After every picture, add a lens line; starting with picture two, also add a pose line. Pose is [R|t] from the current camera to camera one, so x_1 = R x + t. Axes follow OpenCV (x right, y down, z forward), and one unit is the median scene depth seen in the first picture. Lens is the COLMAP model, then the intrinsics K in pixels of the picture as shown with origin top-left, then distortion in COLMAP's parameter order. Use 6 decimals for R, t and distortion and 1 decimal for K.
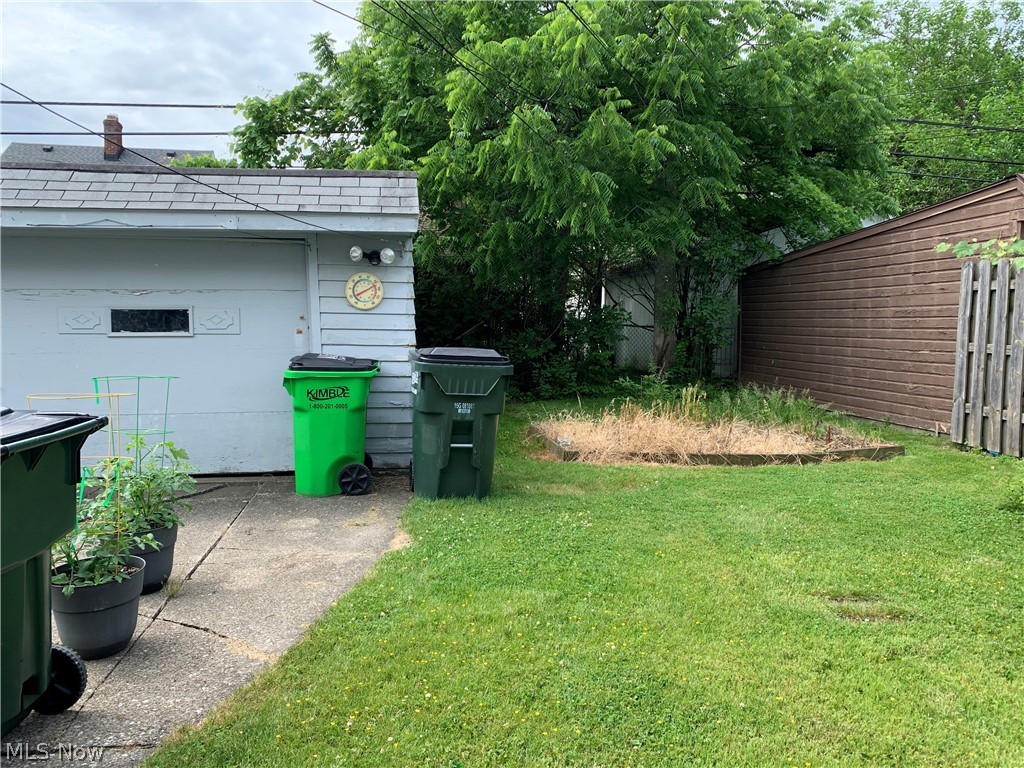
lens RADIAL K [[778.4, 0, 512.0], [0, 778.4, 384.0], [0, 0, 1]] dist [0.030334, -0.053640]
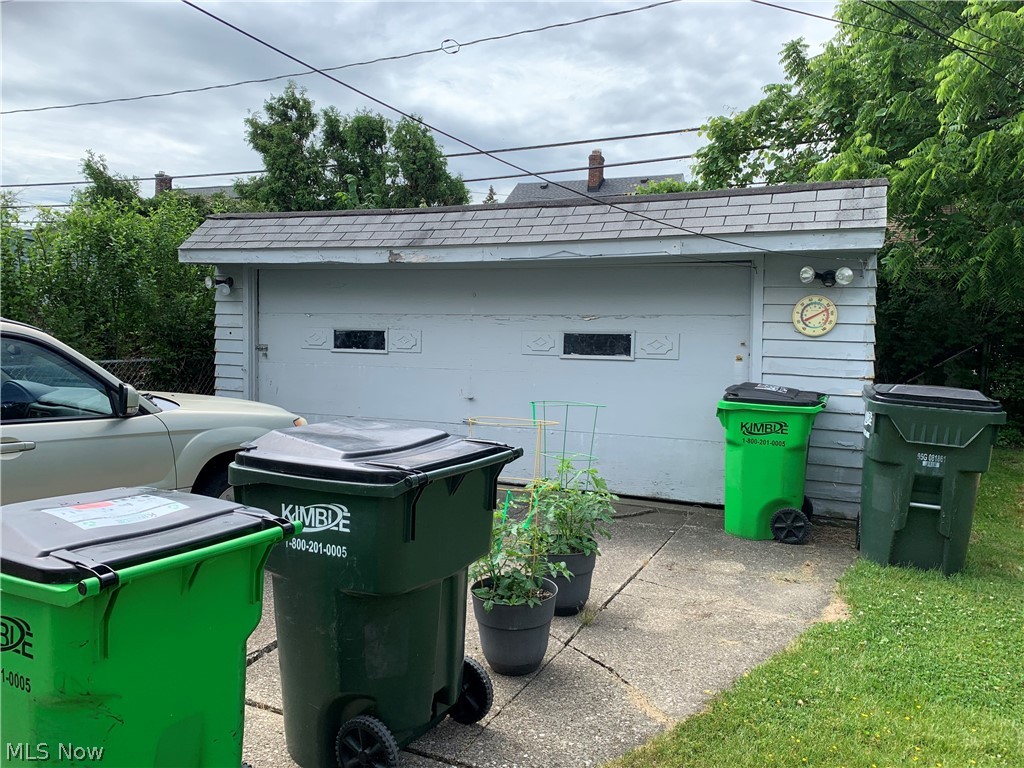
lens RADIAL K [[789.4, 0, 512.4], [0, 789.4, 373.7], [0, 0, 1]] dist [0.037576, -0.035057]
pose [[0.843177, 0.043467, -0.535876, 0.010832], [-0.062206, 0.997920, -0.016933, -0.016587], [0.534025, 0.047612, 0.844127, 0.047659]]
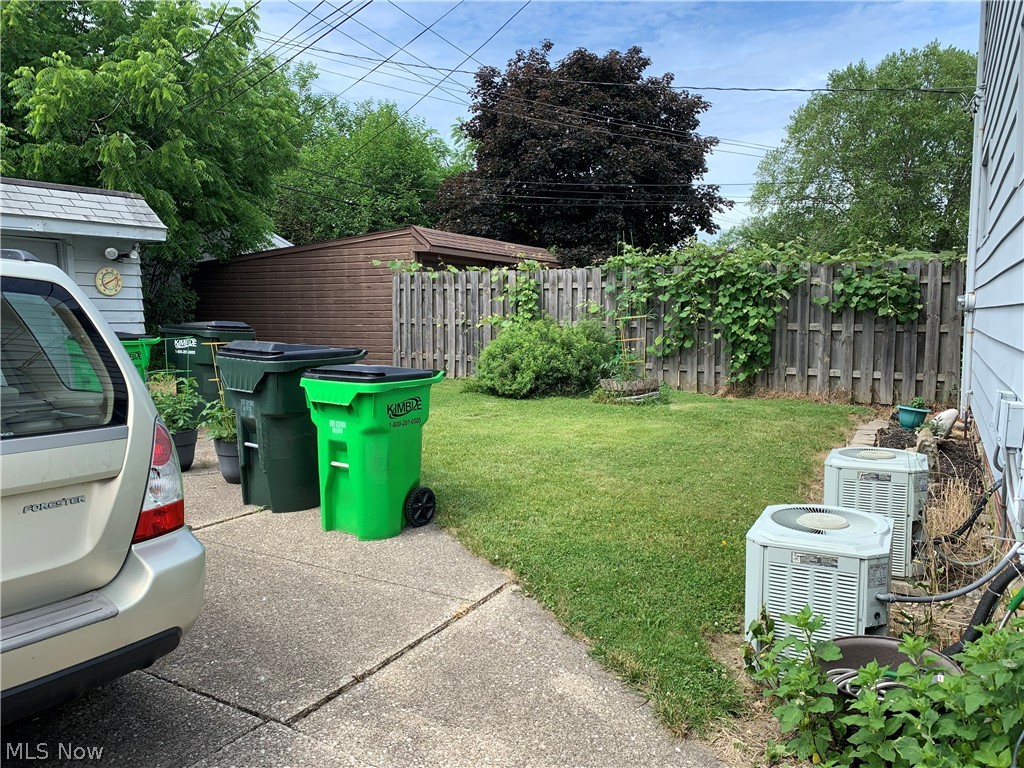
lens RADIAL K [[778.4, 0, 512.0], [0, 778.4, 384.0], [0, 0, 1]] dist [0.030334, -0.053640]
pose [[0.596435, -0.078792, 0.798785, -0.916466], [0.066870, 0.996588, 0.048372, 0.037574], [-0.799871, 0.024564, 0.599669, -0.355038]]
